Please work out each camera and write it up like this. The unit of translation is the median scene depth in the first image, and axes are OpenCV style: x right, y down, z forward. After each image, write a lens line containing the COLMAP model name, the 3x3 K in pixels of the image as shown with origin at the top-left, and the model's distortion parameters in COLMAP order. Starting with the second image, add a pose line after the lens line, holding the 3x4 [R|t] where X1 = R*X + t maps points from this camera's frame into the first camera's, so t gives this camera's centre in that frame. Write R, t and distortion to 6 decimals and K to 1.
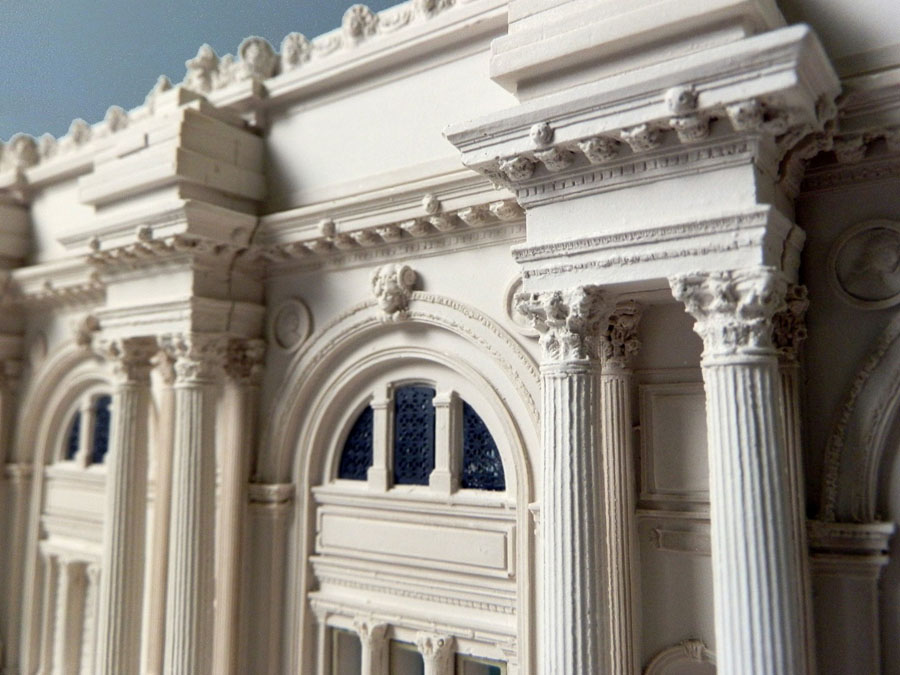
lens RADIAL K [[735.7, 0, 447.3], [0, 735.7, 318.2], [0, 0, 1]] dist [-0.032872, 0.000299]
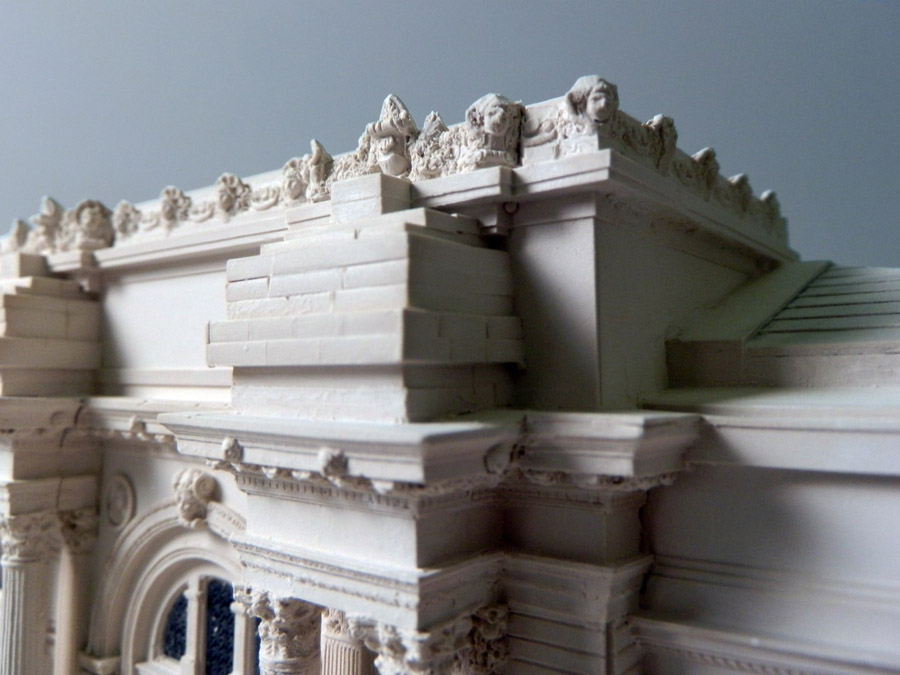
lens RADIAL K [[737.8, 0, 450.0], [0, 737.8, 337.5], [0, 0, 1]] dist [-0.008614, -0.001047]
pose [[0.998174, 0.019127, -0.057289, 0.308863], [-0.014864, 0.997153, 0.073931, -0.312742], [0.058540, -0.072944, 0.995617, 0.039998]]
